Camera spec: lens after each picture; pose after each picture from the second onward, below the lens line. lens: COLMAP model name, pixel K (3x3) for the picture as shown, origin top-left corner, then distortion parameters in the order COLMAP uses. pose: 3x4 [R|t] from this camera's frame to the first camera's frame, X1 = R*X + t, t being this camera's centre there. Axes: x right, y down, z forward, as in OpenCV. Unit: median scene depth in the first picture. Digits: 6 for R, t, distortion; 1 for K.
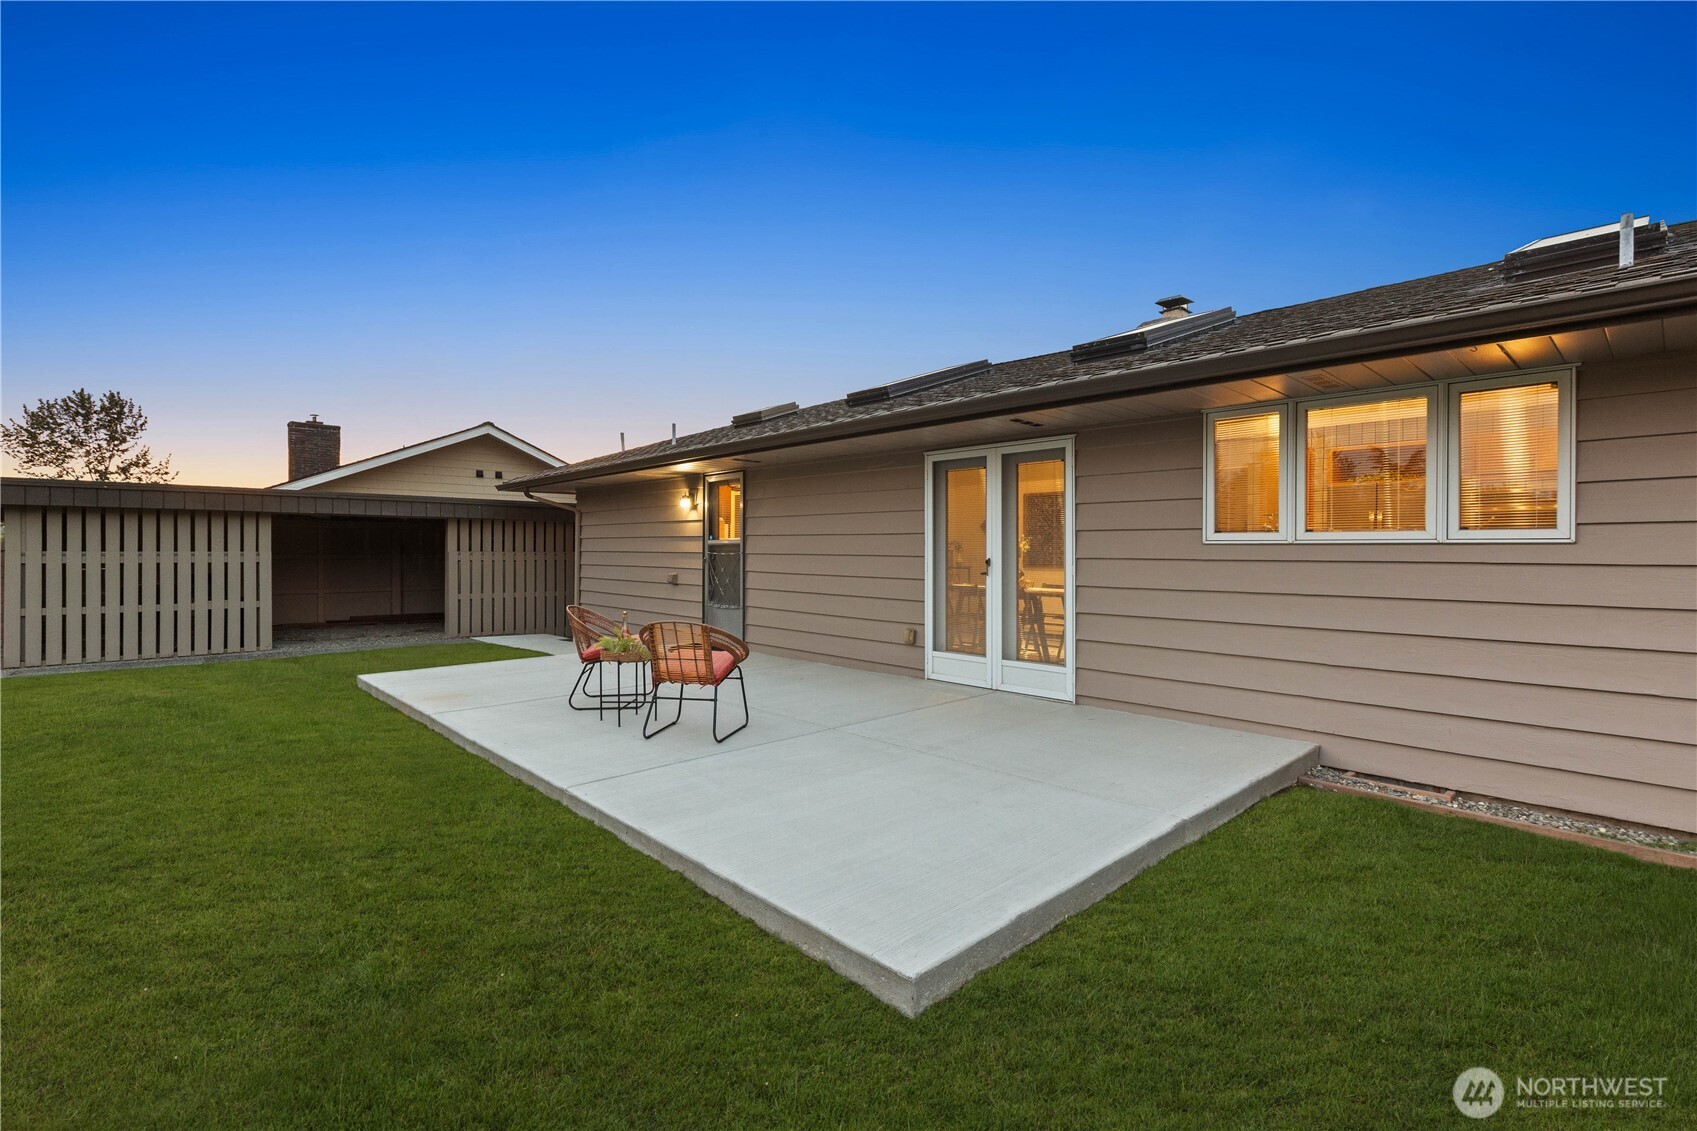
lens RADIAL K [[779.5, 0, 840.8], [0, 779.5, 559.1], [0, 0, 1]] dist [-0.001869, -0.000826]
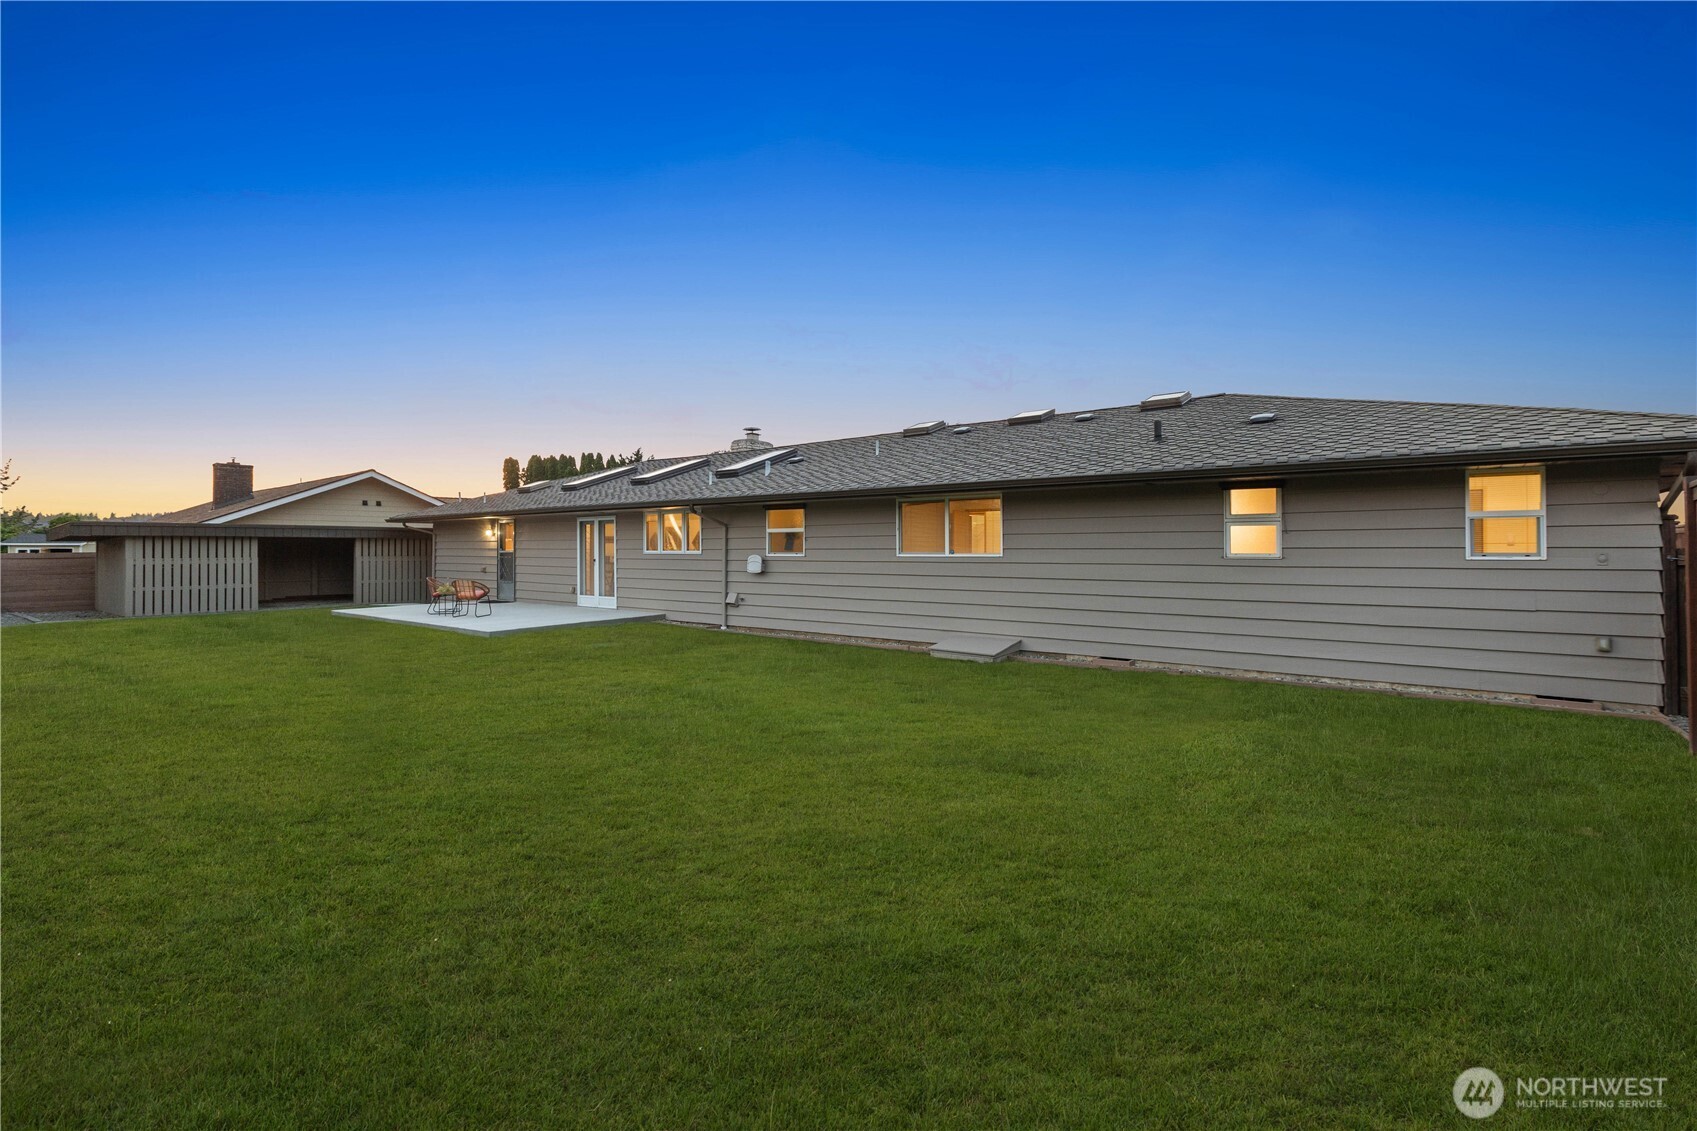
lens RADIAL K [[779.5, 0, 856.2], [0, 779.5, 539.8], [0, 0, 1]] dist [-0.001869, -0.000826]
pose [[0.986895, -0.003867, 0.161320, 0.431627], [0.007457, 0.999738, -0.021654, -0.001163], [-0.161194, 0.022573, 0.986665, -1.201930]]
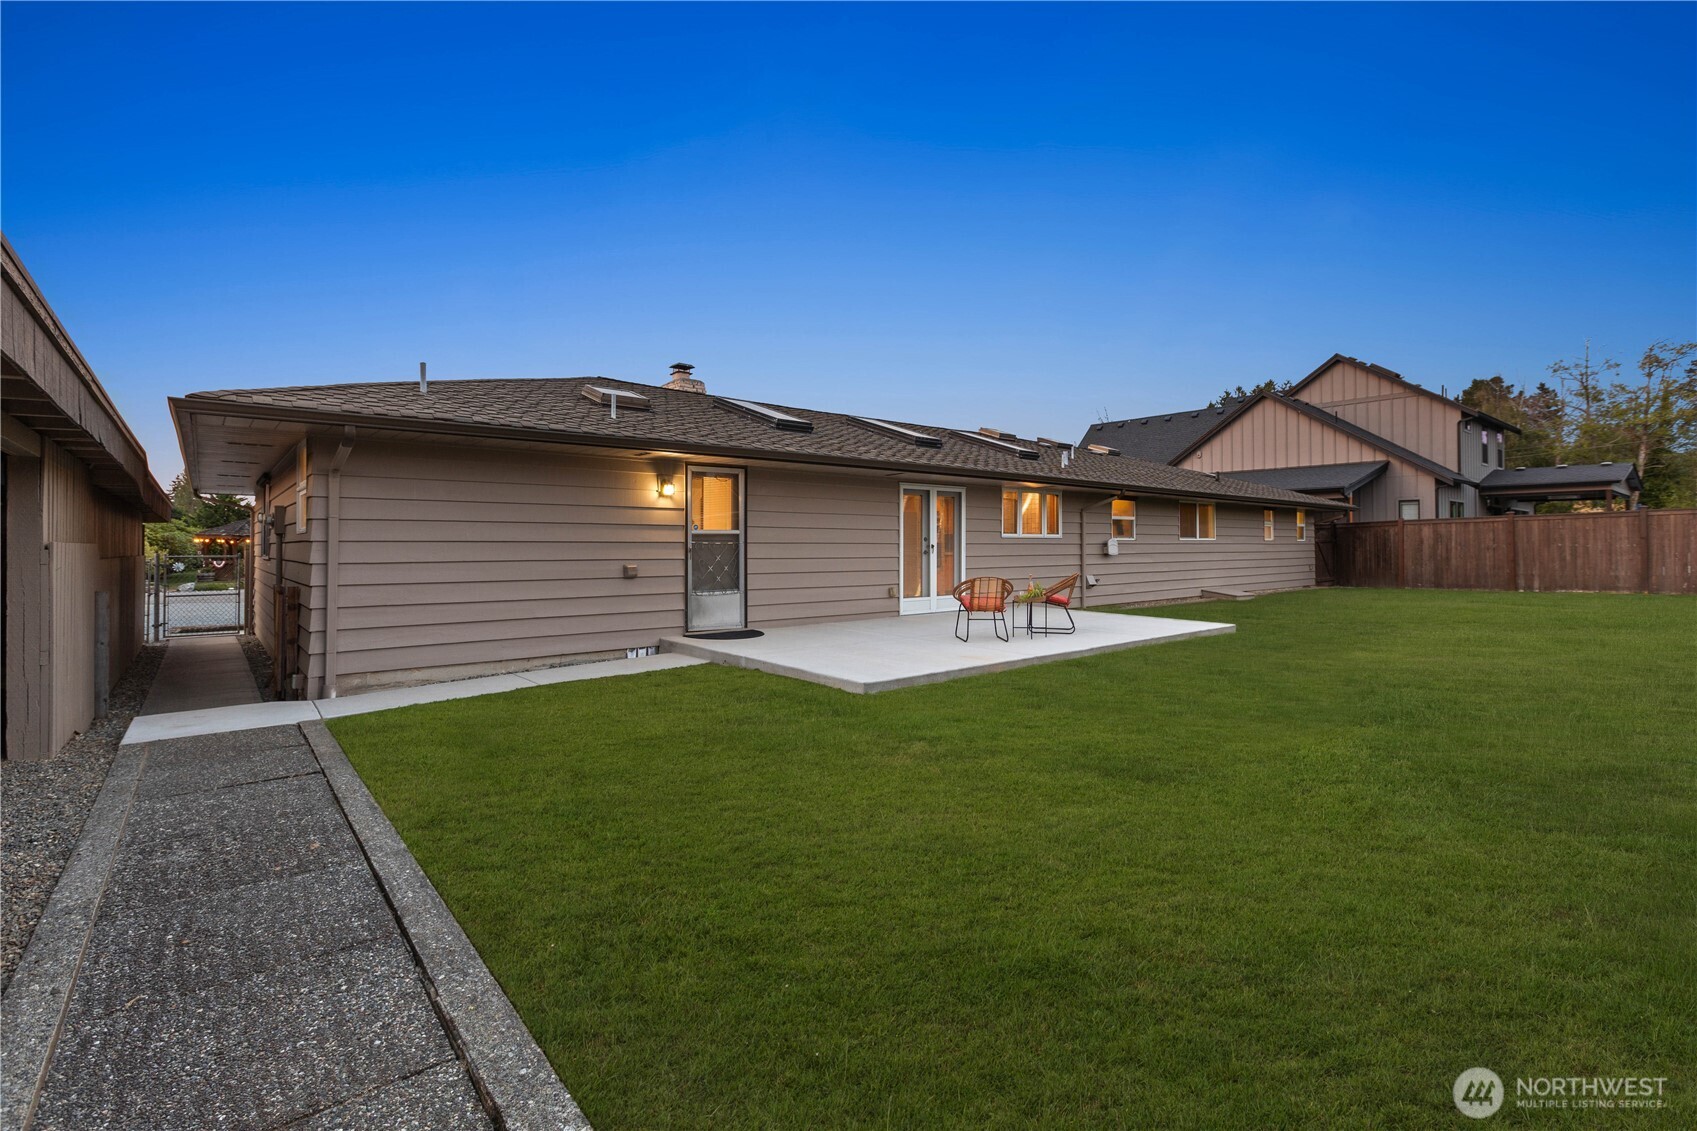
lens RADIAL K [[779.5, 0, 844.4], [0, 779.5, 556.5], [0, 0, 1]] dist [-0.001869, -0.000826]
pose [[0.050284, -0.018729, 0.998559, -1.140253], [0.012534, 0.999757, 0.018120, -0.005696], [-0.998656, 0.011605, 0.050507, 0.744883]]
